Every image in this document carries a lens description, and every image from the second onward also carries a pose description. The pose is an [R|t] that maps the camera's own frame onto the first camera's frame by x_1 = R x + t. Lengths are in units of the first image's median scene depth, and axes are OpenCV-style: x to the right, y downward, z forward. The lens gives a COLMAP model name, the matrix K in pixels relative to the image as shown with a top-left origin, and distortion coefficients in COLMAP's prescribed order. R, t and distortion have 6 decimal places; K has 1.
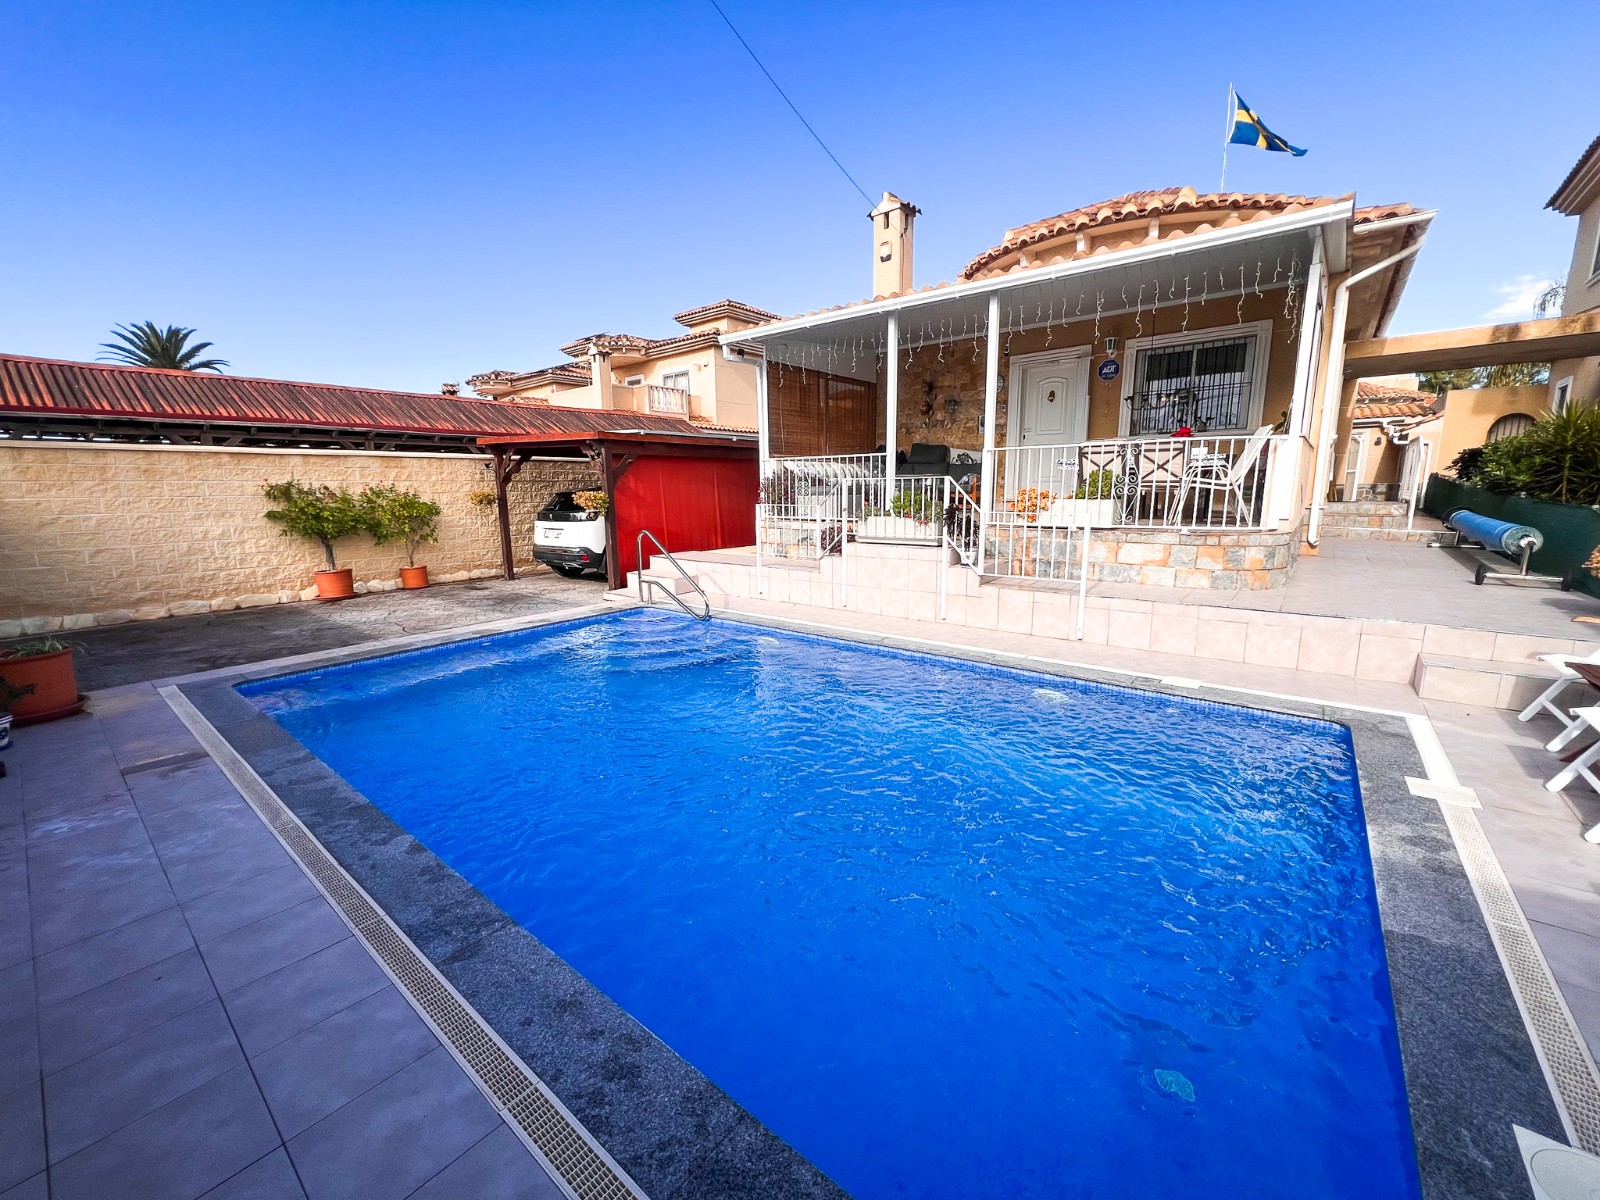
lens RADIAL K [[646.4, 0, 799.4], [0, 646.4, 599.1], [0, 0, 1]] dist [-0.001386, -0.000788]
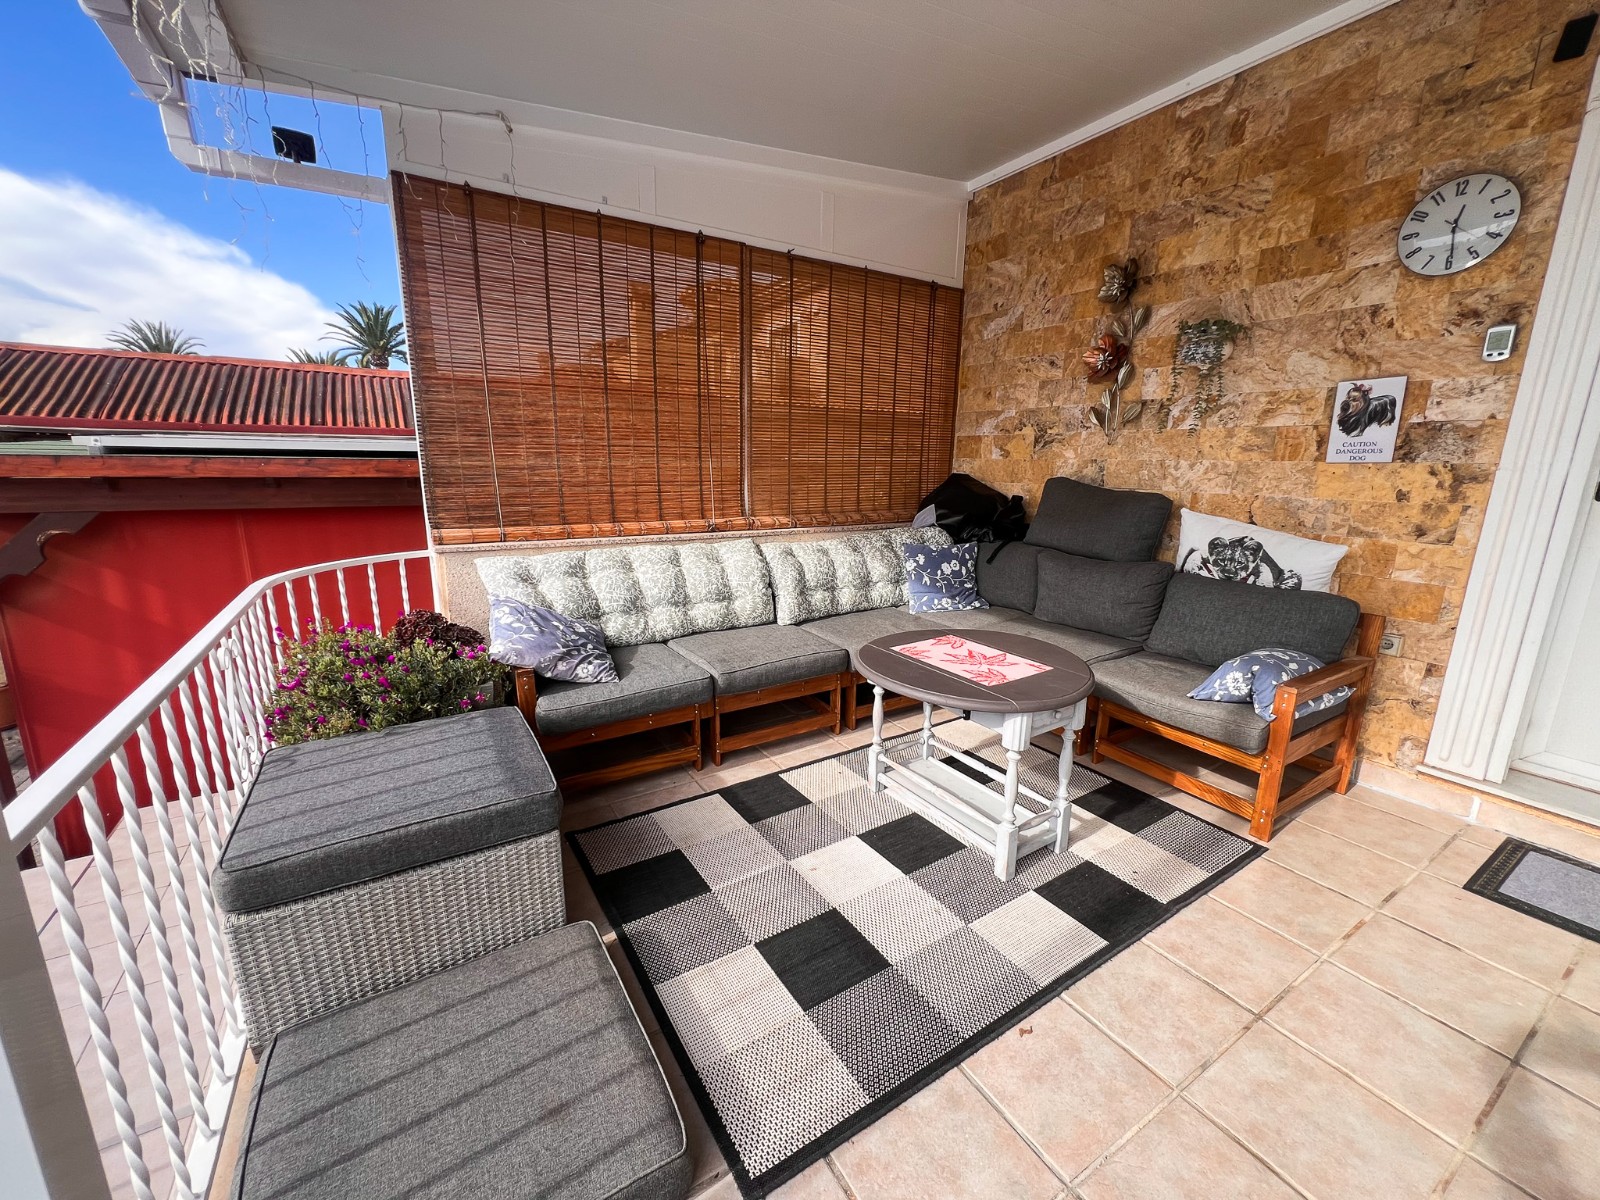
lens RADIAL K [[646.4, 0, 792.0], [0, 646.4, 601.4], [0, 0, 1]] dist [-0.001386, -0.000788]
pose [[0.941848, 0.098660, -0.321230, 0.229047], [-0.084306, 0.994731, 0.058328, -0.264395], [0.325292, -0.027854, 0.945203, 0.931123]]
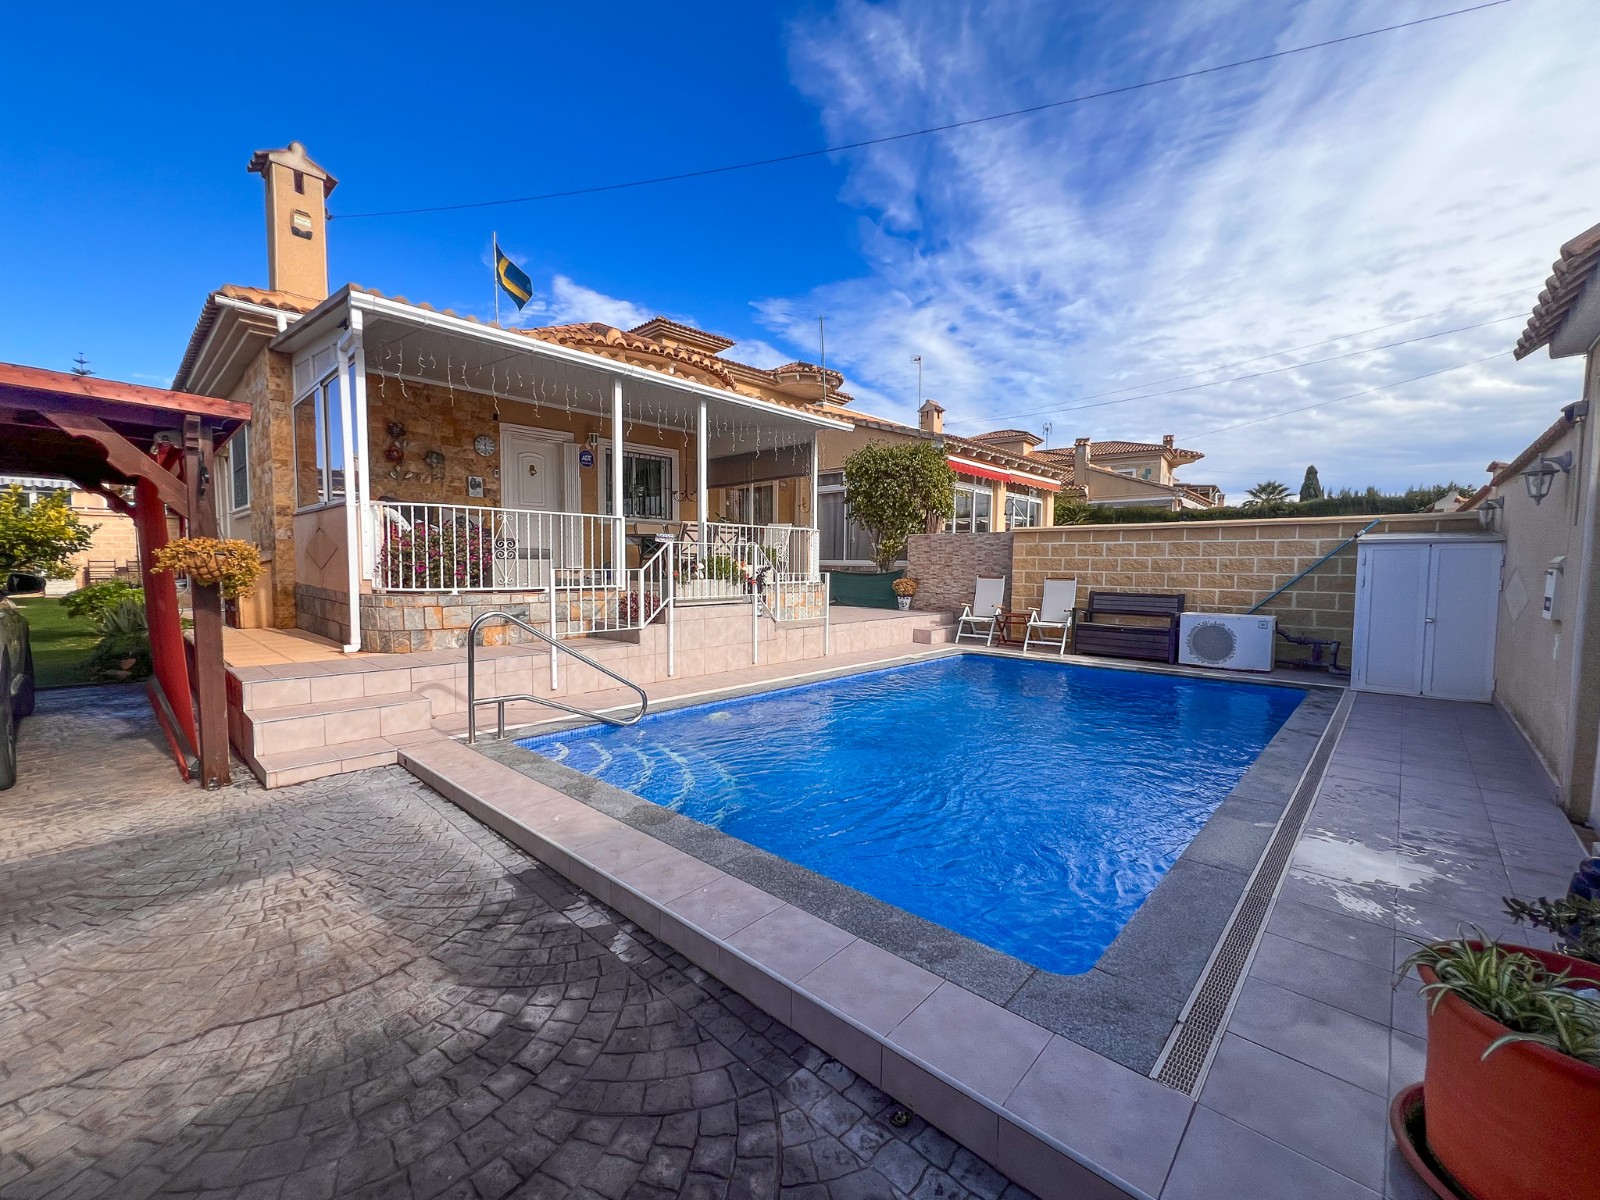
lens RADIAL K [[646.4, 0, 796.7], [0, 646.4, 601.5], [0, 0, 1]] dist [-0.001386, -0.000788]
pose [[0.071234, -0.044813, 0.996452, -0.769836], [0.163502, 0.986002, 0.032654, -0.086883], [-0.983968, 0.160596, 0.077564, 0.660158]]
